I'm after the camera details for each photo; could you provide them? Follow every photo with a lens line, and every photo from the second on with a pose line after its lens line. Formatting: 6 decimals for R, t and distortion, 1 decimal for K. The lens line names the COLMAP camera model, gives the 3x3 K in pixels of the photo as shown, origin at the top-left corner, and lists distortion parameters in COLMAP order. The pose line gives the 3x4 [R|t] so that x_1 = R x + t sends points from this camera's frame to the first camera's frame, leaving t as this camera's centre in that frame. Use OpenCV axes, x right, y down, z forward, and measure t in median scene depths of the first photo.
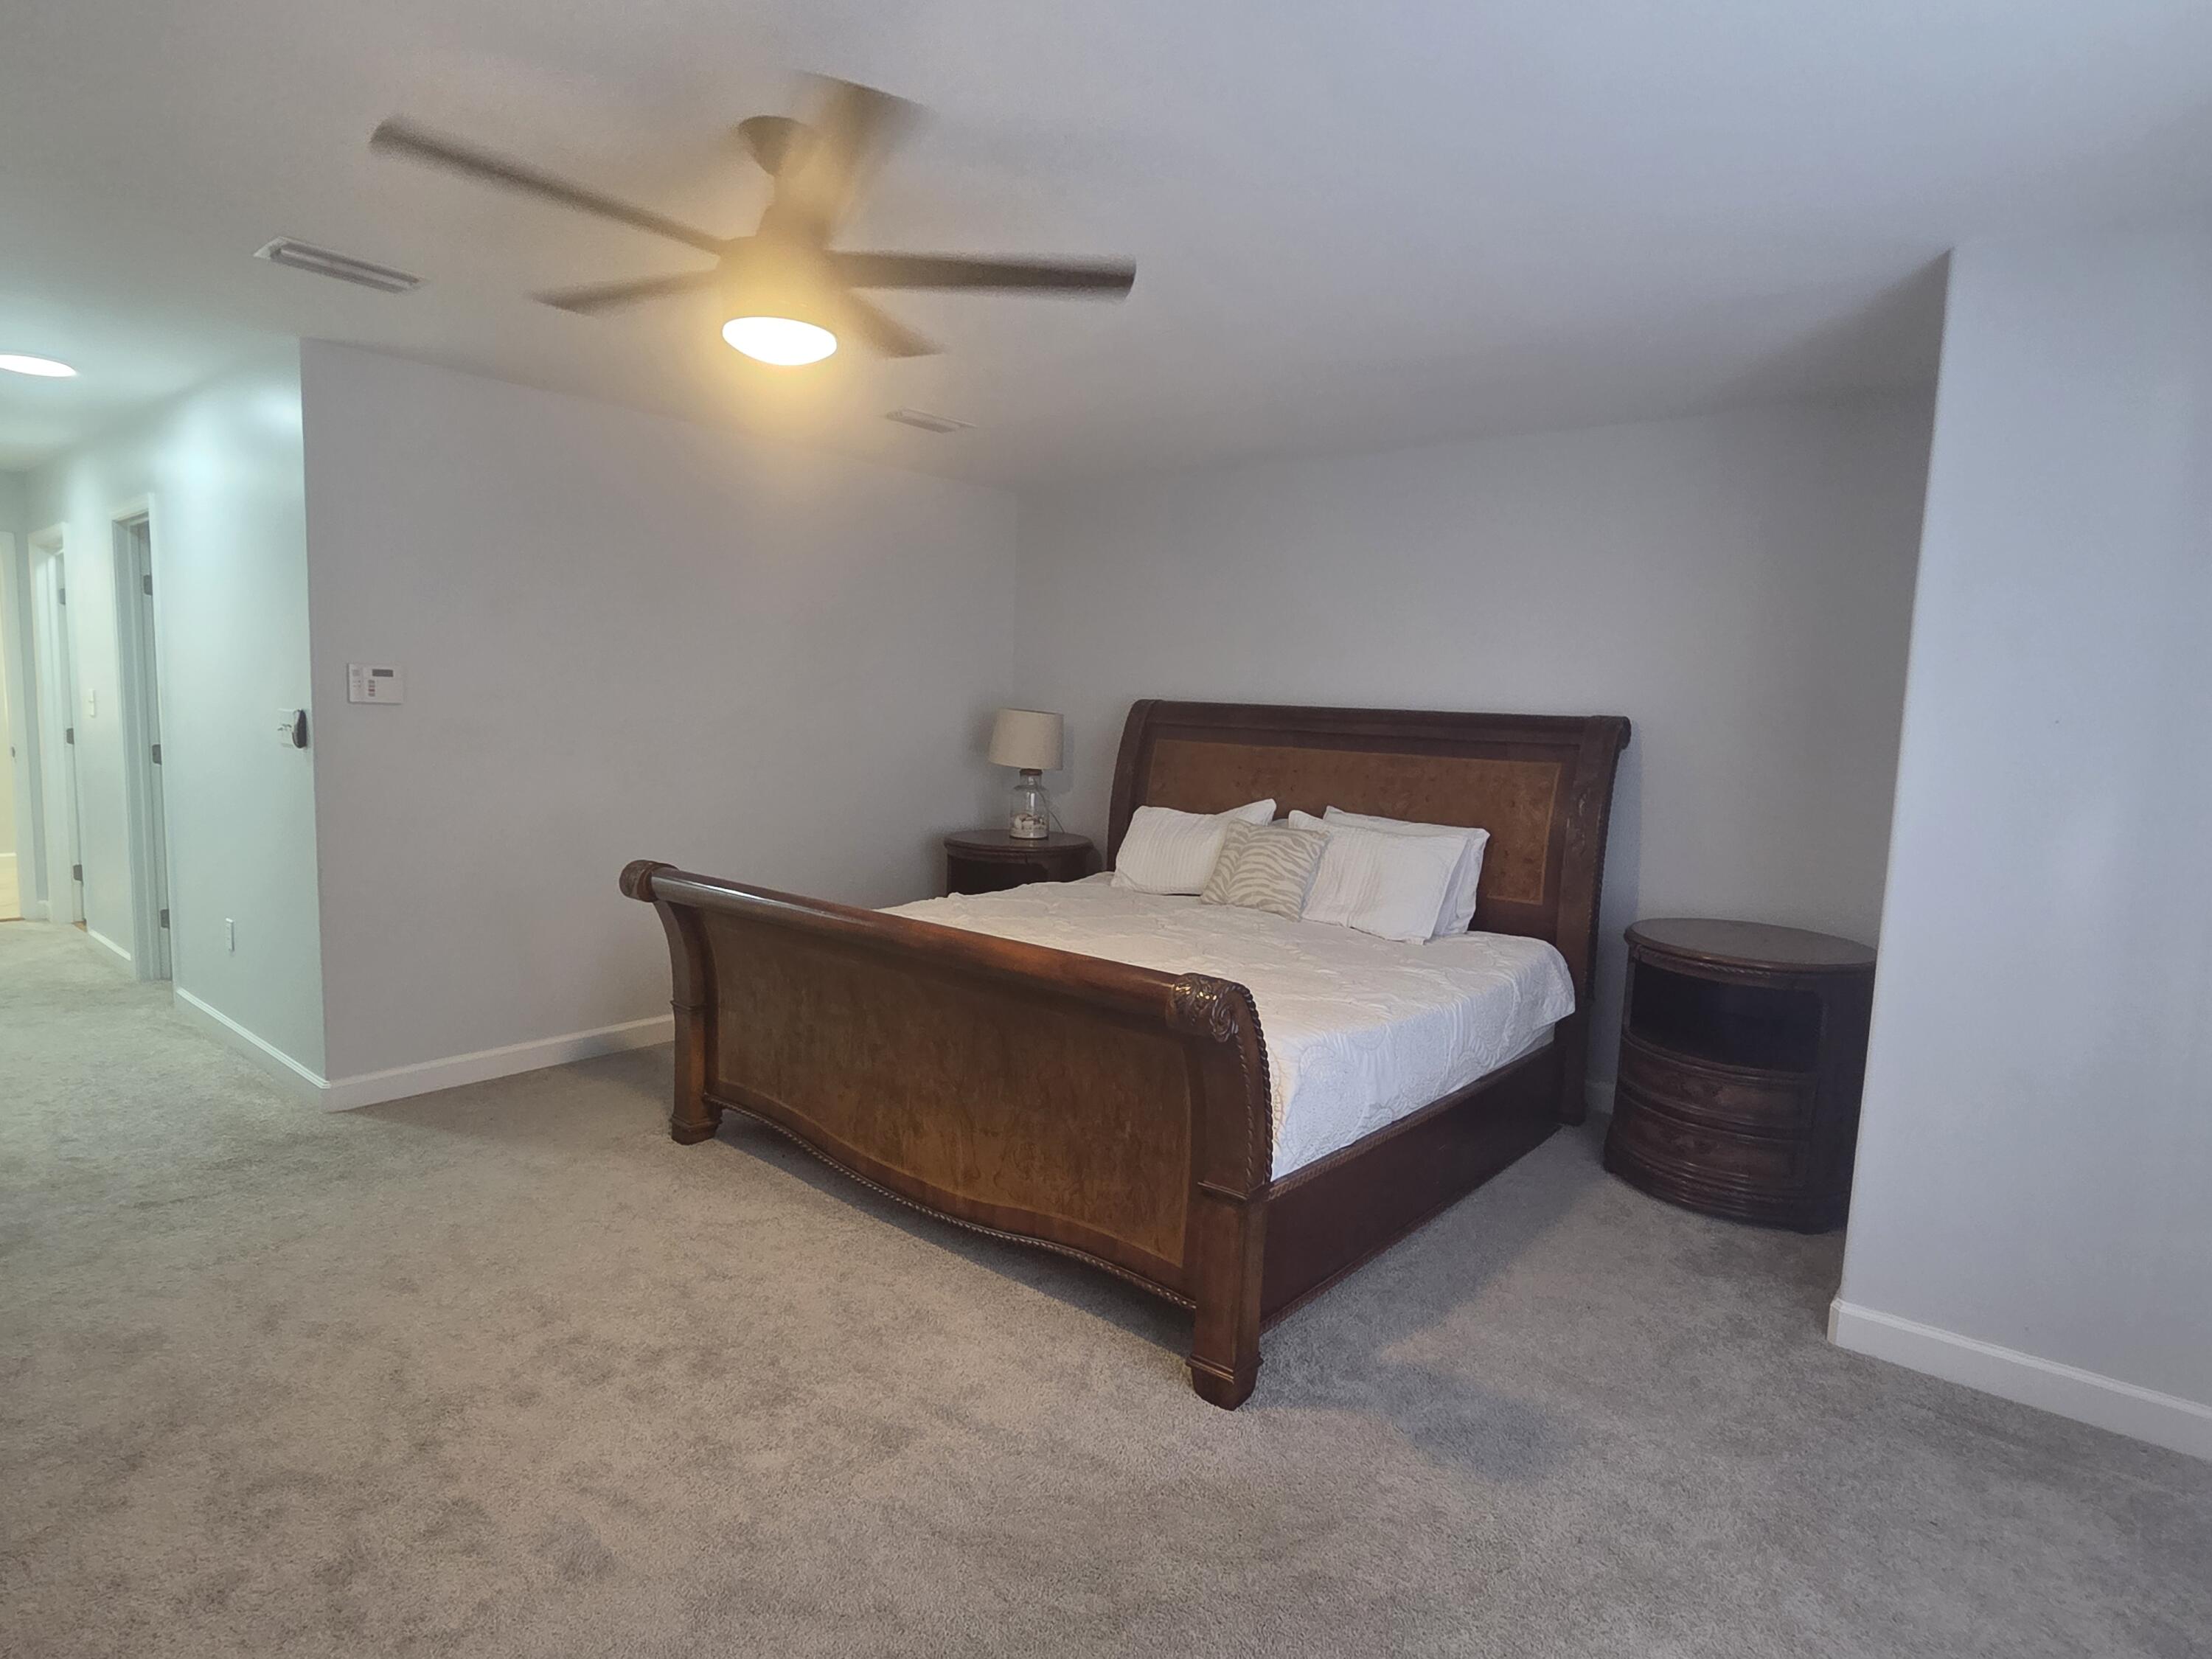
lens RADIAL K [[1240.0, 0, 1107.5], [0, 1240.0, 813.0], [0, 0, 1]] dist [0.003090, 0.000333]
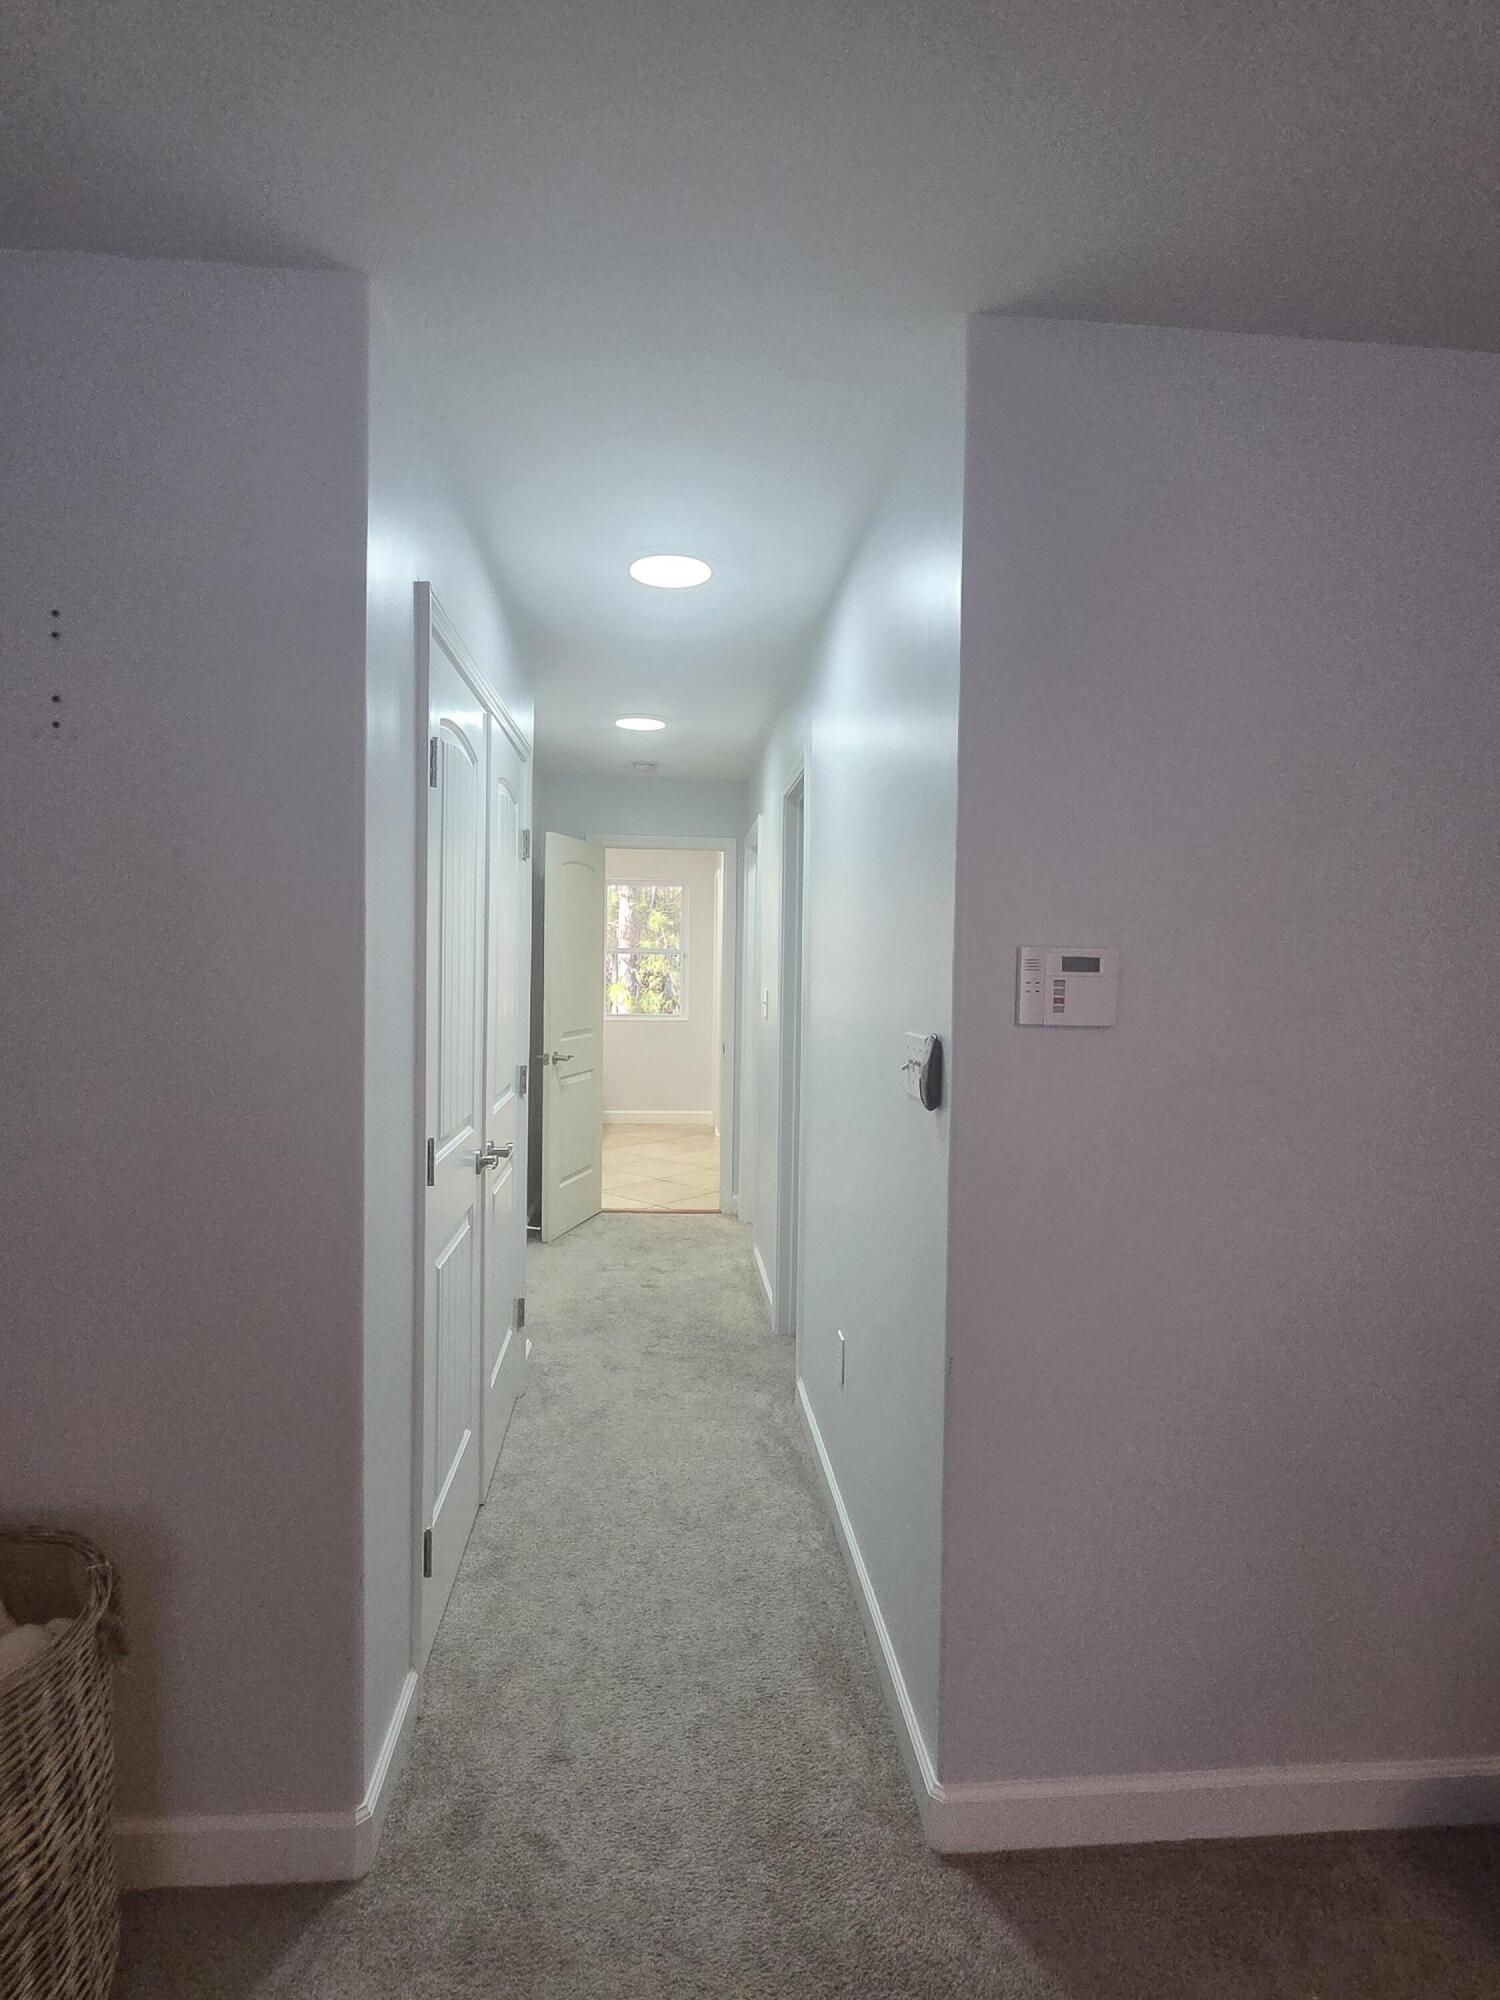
lens RADIAL K [[1121.1, 0, 760.7], [0, 1121.1, 1000.1], [0, 0, 1]] dist [0.003090, 0.000333]
pose [[0.715762, 0.012672, -0.698229, -0.372762], [-0.065001, 0.996704, -0.048544, -0.070481], [0.695312, 0.080131, 0.714227, 0.610436]]
